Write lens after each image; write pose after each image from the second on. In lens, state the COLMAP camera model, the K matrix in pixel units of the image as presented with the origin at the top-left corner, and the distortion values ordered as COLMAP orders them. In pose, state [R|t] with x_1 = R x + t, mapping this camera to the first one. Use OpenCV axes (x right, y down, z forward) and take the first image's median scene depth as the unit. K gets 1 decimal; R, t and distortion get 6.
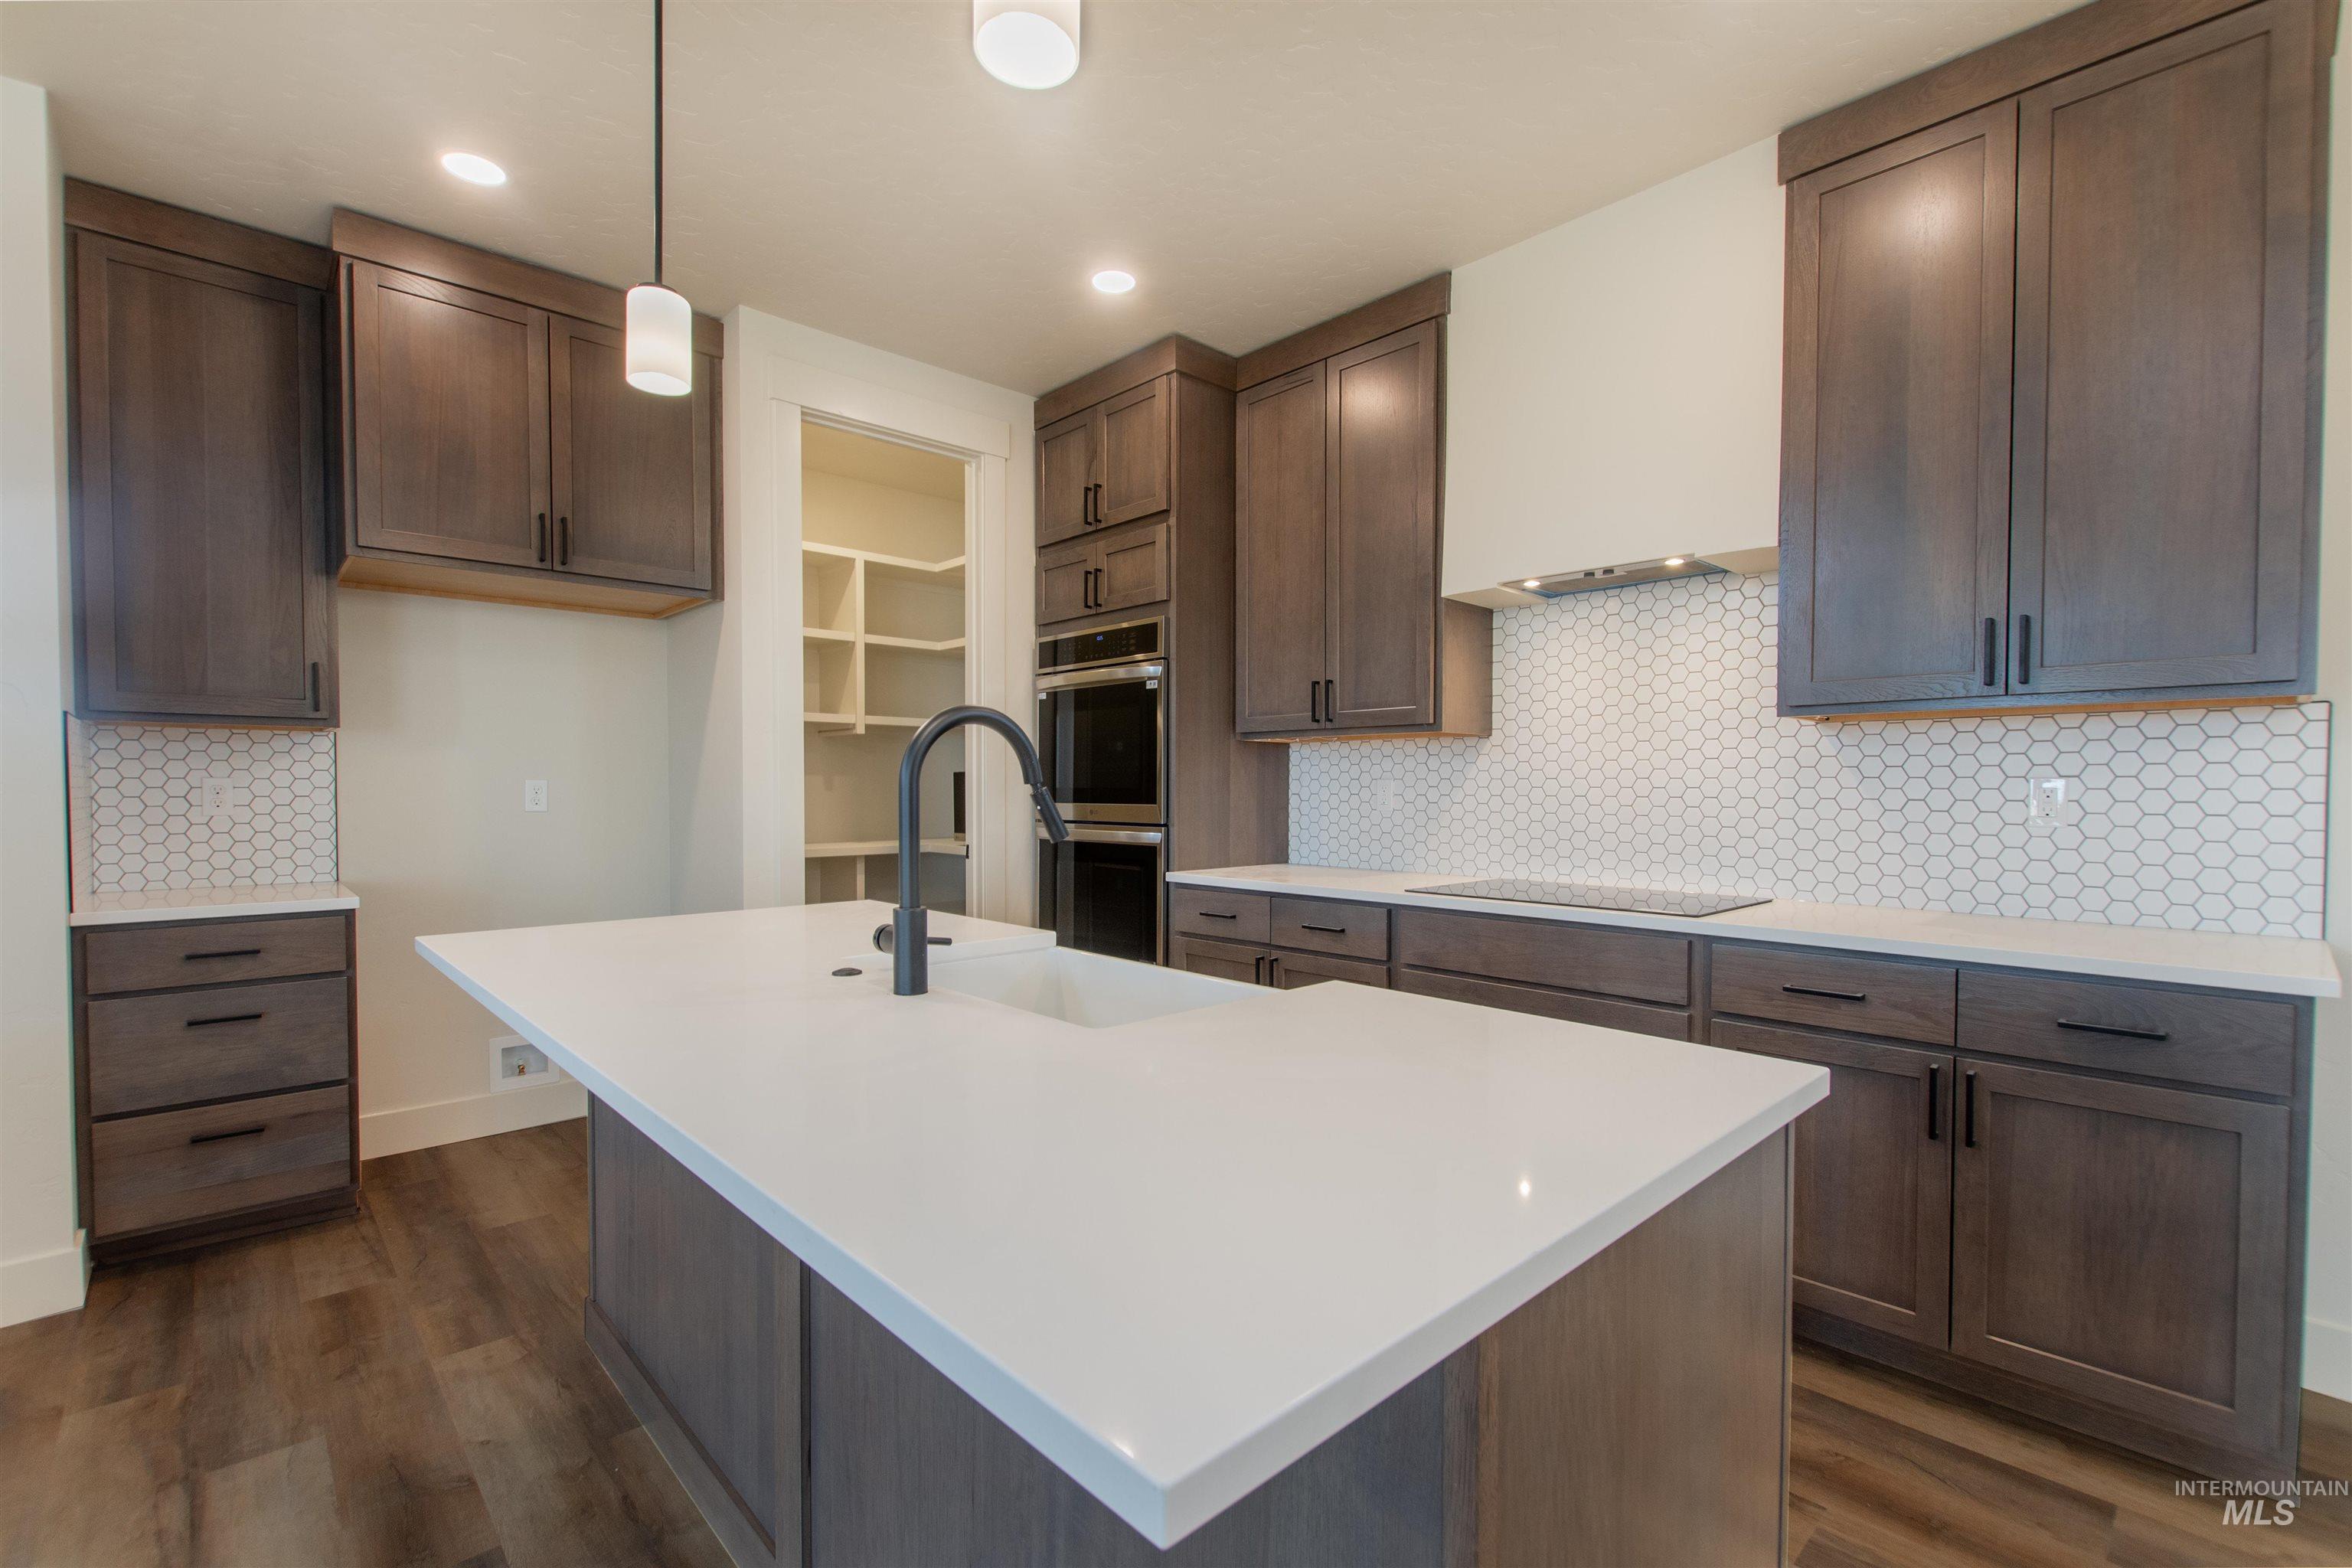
lens RADIAL K [[1029.6, 0, 1168.8], [0, 1029.6, 812.4], [0, 0, 1]] dist [0.011359, -0.005908]
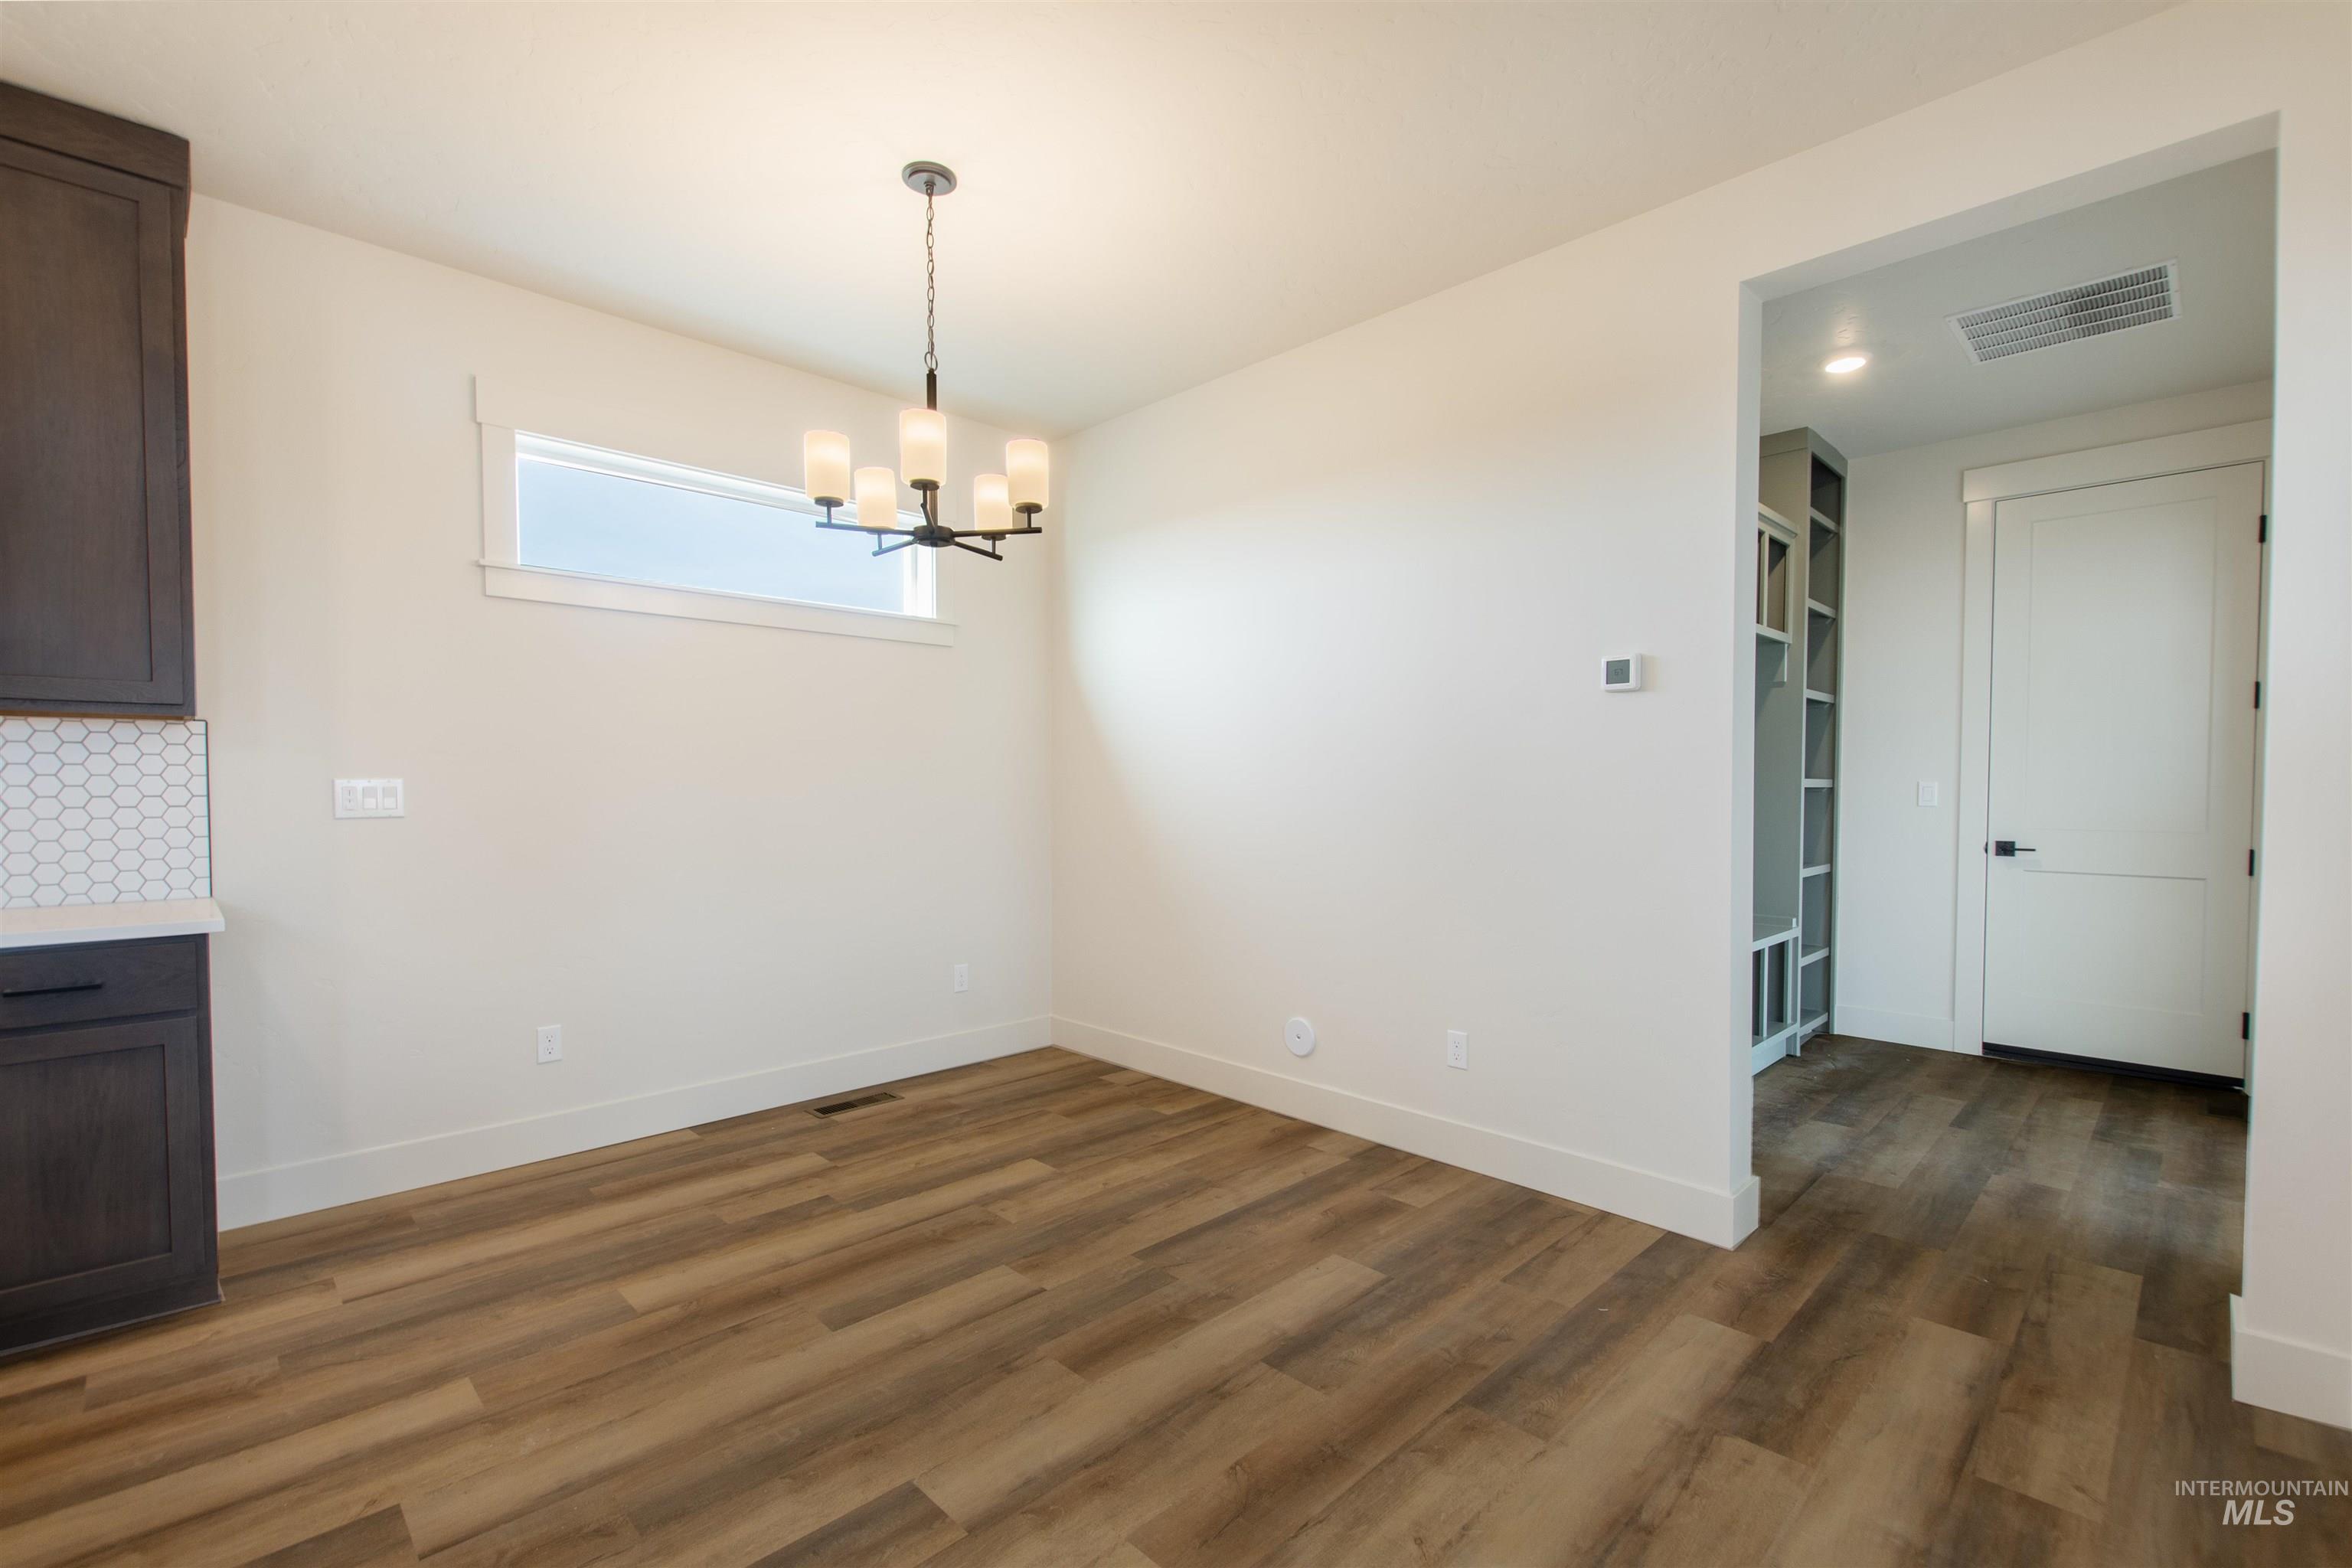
lens RADIAL K [[1029.6, 0, 1168.8], [0, 1029.6, 812.4], [0, 0, 1]] dist [0.011359, -0.005908]
pose [[-0.020251, -0.031435, 0.999301, -0.189773], [0.026122, 0.999148, 0.031960, 0.001744], [-0.999454, 0.026751, -0.019413, -0.167190]]
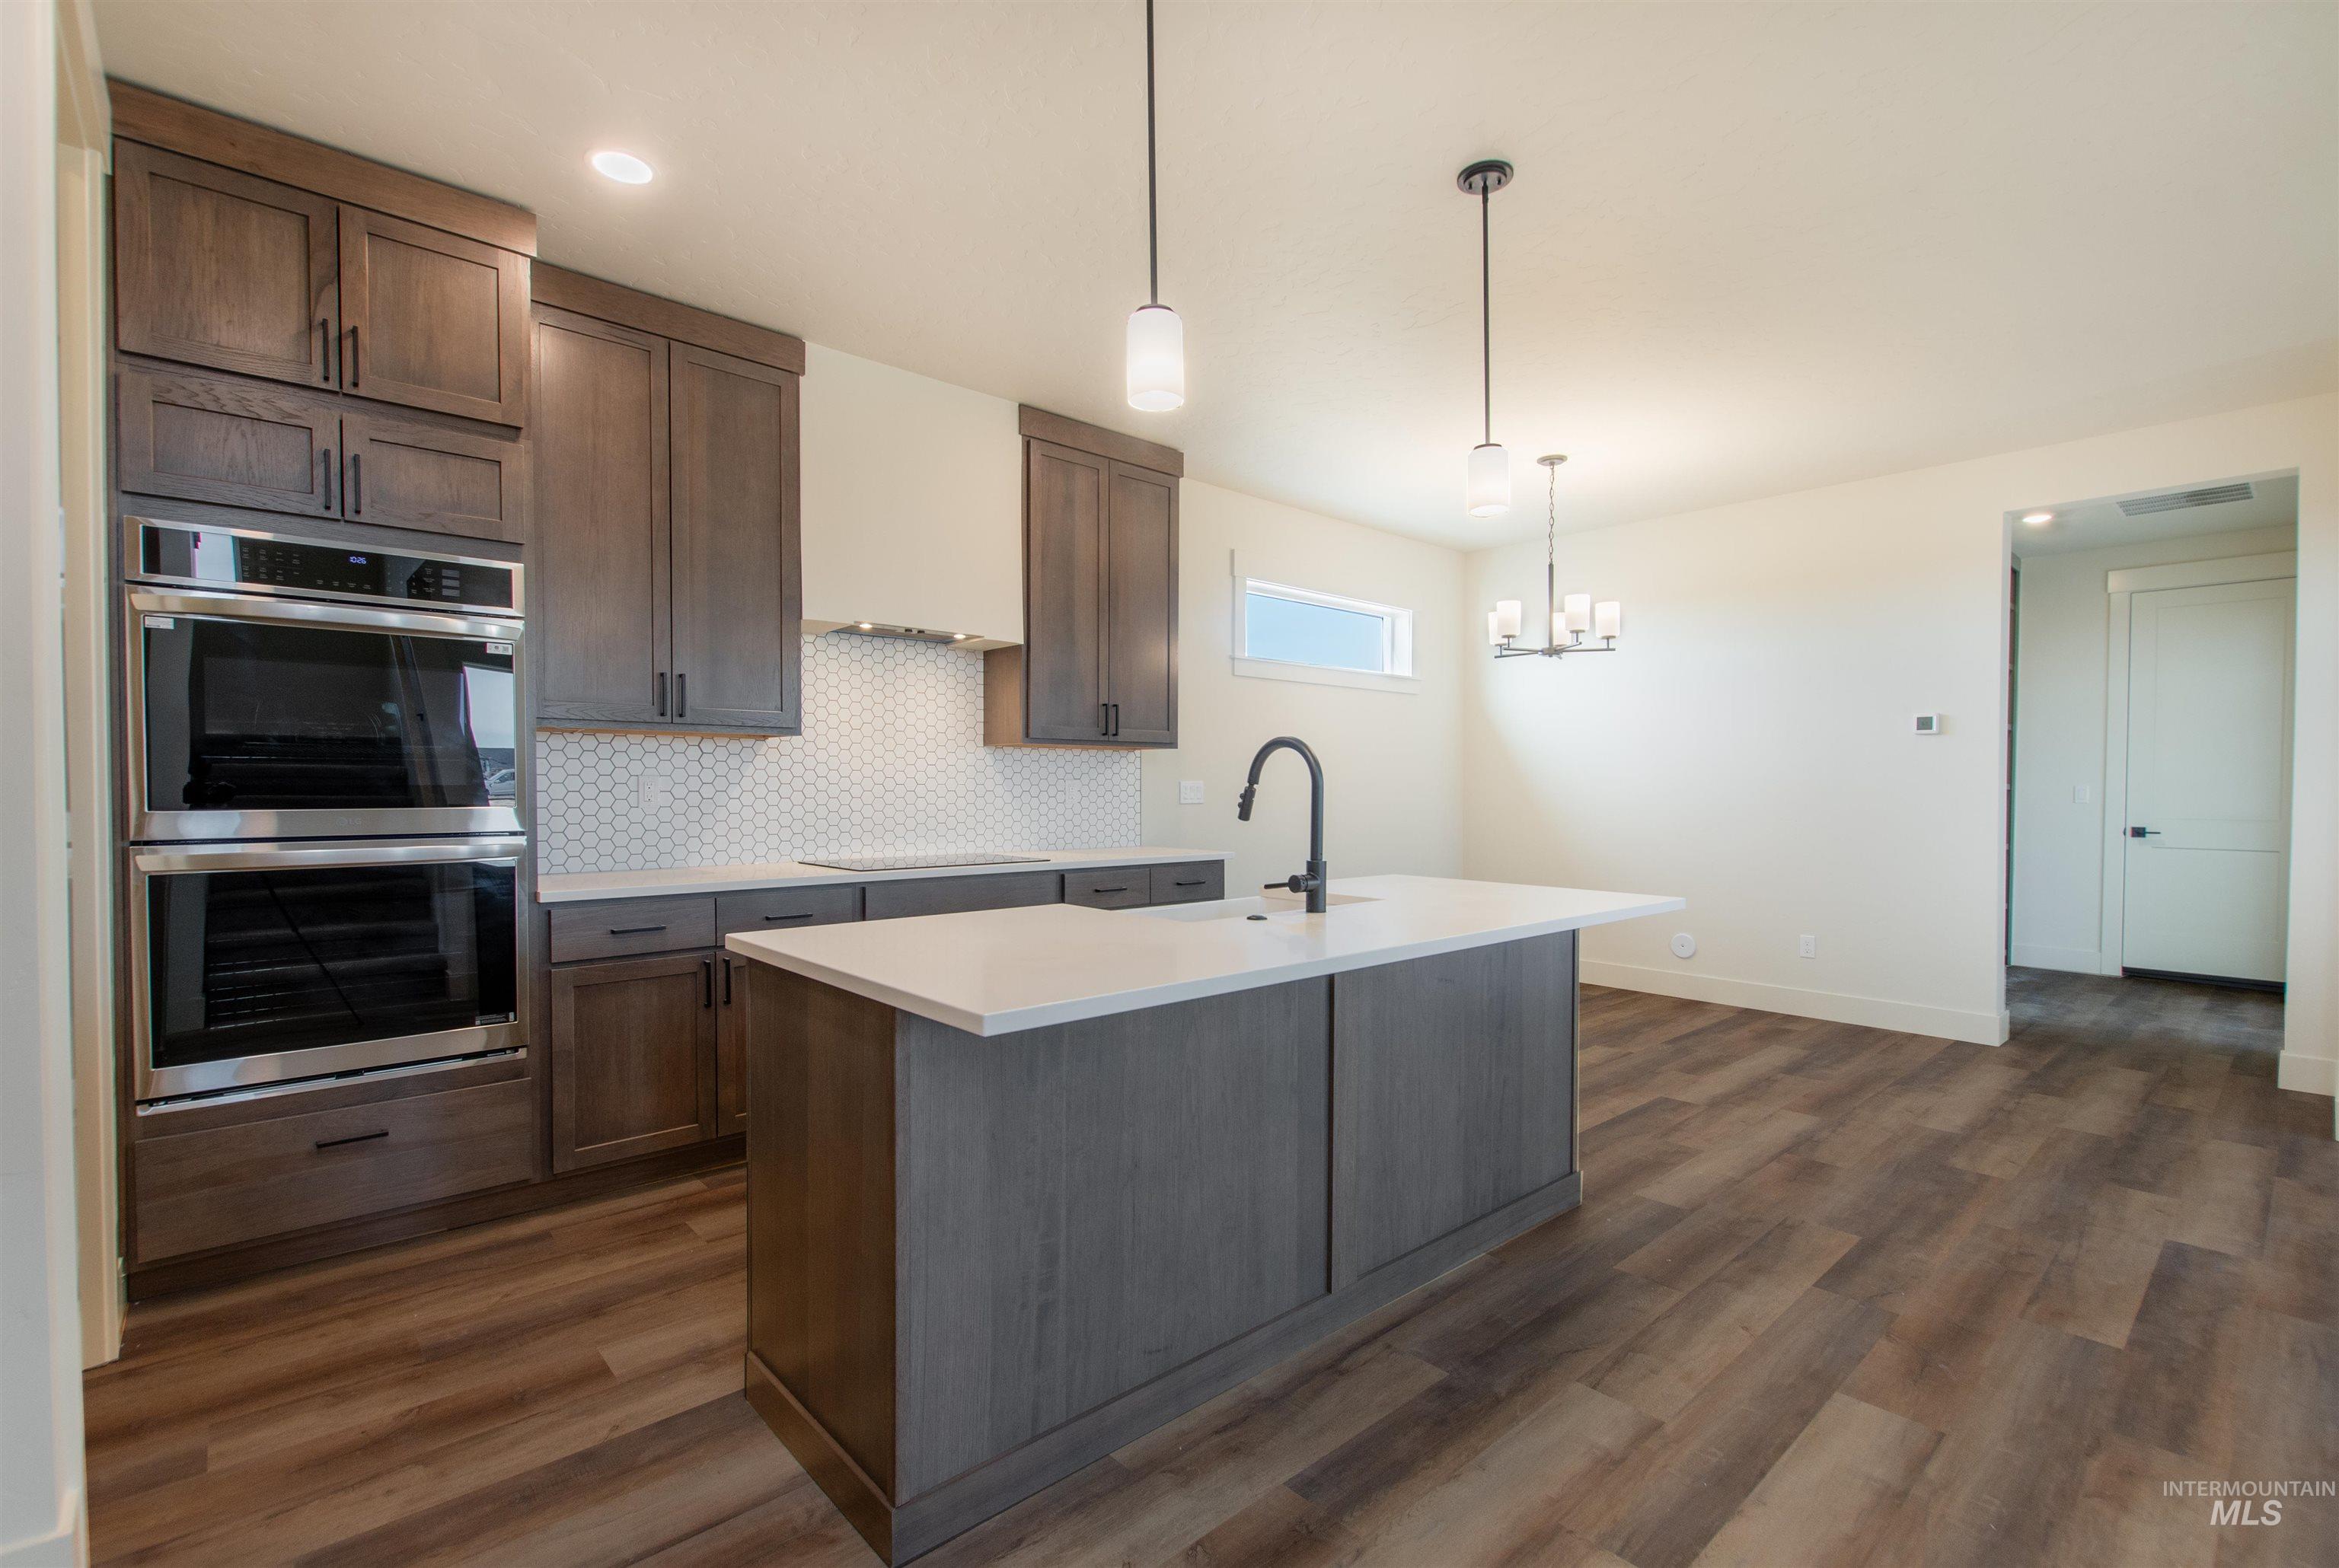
lens RADIAL K [[1048.9, 0, 1188.6], [0, 1048.9, 800.7], [0, 0, 1]] dist [0.014102, -0.006349]
pose [[0.009712, -0.016182, 0.999822, -1.031998], [0.022896, 0.999611, 0.015957, -0.016652], [-0.999691, 0.022737, 0.010078, 0.635173]]
